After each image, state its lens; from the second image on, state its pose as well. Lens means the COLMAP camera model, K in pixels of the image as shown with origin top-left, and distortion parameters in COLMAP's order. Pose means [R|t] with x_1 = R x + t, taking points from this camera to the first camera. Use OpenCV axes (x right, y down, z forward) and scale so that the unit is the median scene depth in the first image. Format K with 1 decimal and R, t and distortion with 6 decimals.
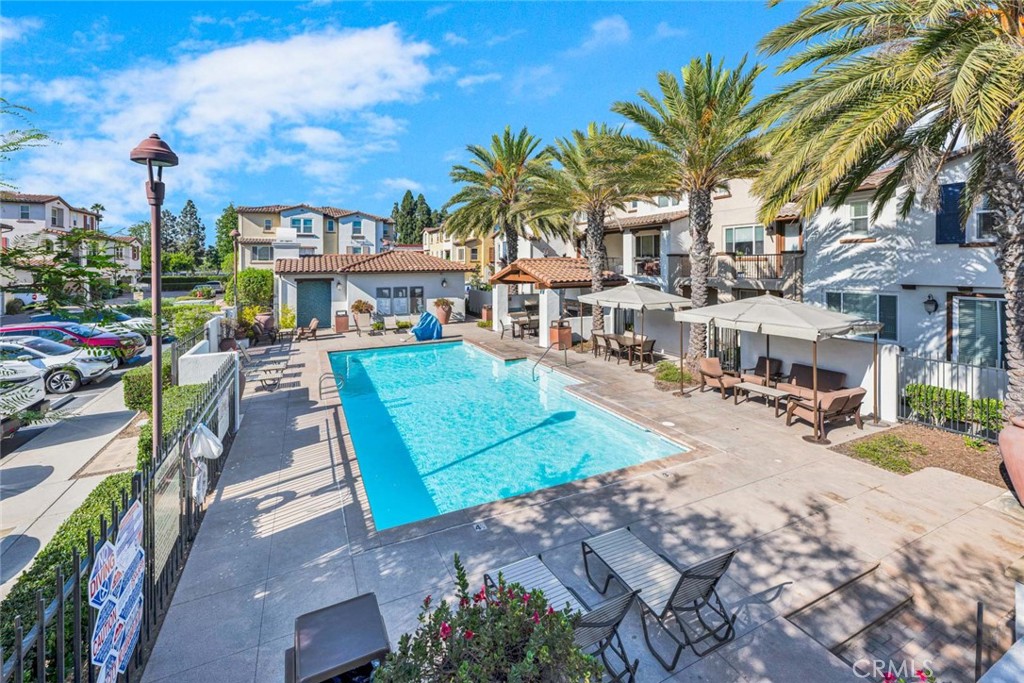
lens RADIAL K [[417.6, 0, 512.0], [0, 417.6, 331.0], [0, 0, 1]] dist [-0.000859, -0.000291]
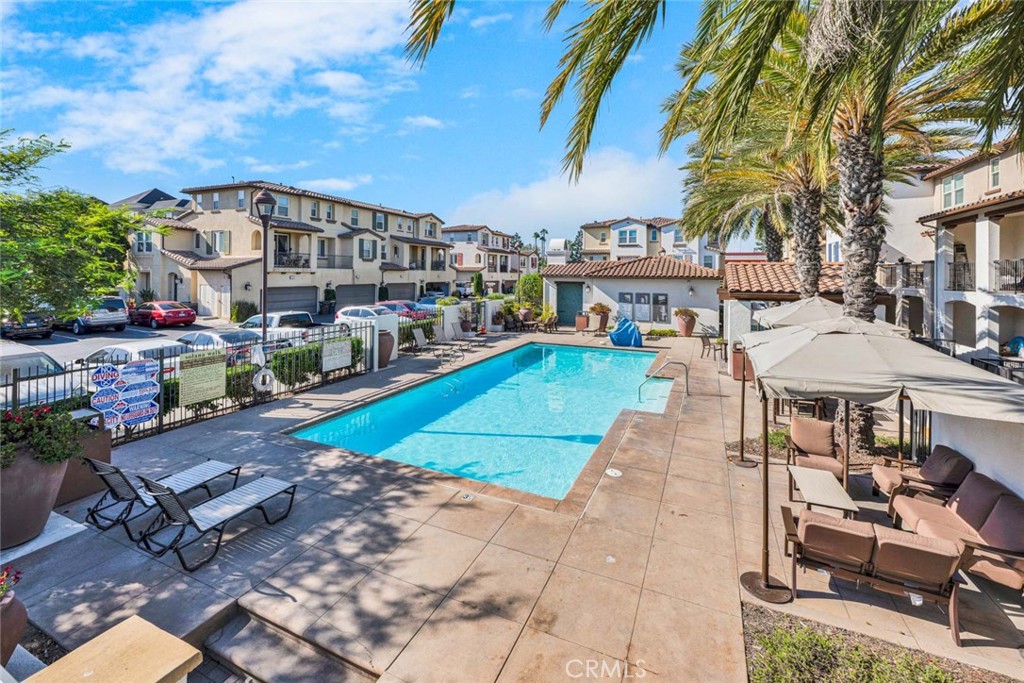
lens RADIAL K [[417.6, 0, 512.0], [0, 417.6, 331.0], [0, 0, 1]] dist [-0.000859, -0.000291]
pose [[0.658531, 0.115825, -0.743587, 0.286819], [-0.133916, 0.990351, 0.035664, -0.011297], [0.740543, 0.076092, 0.667688, 0.128716]]
